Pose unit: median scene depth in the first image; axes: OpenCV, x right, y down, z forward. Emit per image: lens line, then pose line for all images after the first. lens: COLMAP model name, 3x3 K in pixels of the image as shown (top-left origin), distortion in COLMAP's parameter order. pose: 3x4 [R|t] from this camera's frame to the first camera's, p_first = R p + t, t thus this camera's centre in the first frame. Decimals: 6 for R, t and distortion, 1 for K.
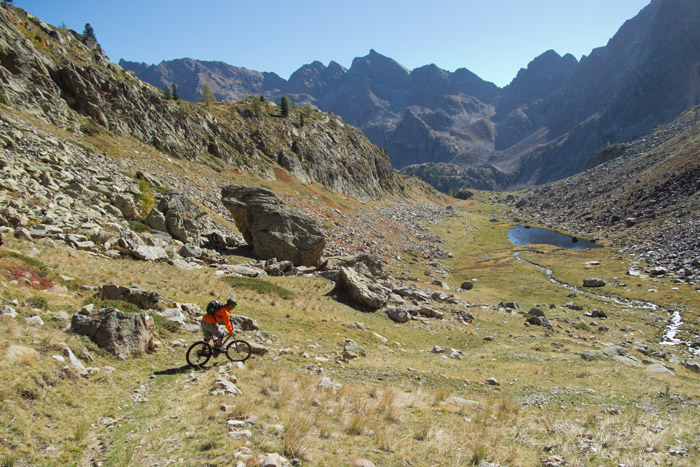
lens RADIAL K [[553.0, 0, 349.7], [0, 553.0, 258.1], [0, 0, 1]] dist [-0.110129, 0.003770]
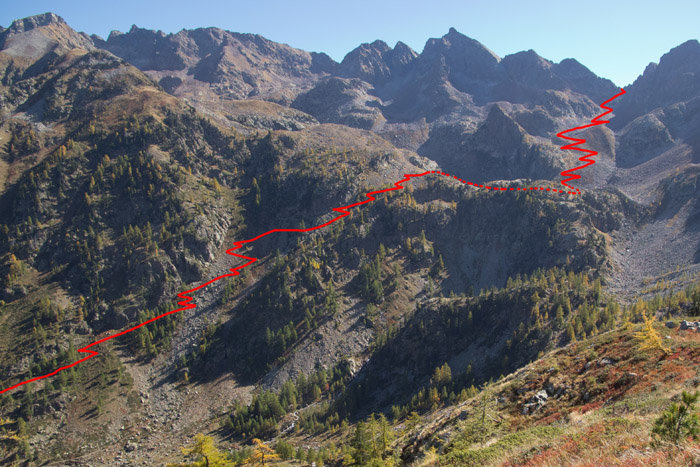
lens RADIAL K [[553.0, 0, 349.7], [0, 553.0, 258.1], [0, 0, 1]] dist [-0.110129, 0.003770]
pose [[0.989204, 0.081722, -0.121642, 0.018209], [-0.084155, 0.996340, -0.014991, -0.039094], [0.119972, 0.025066, 0.992461, 0.248445]]
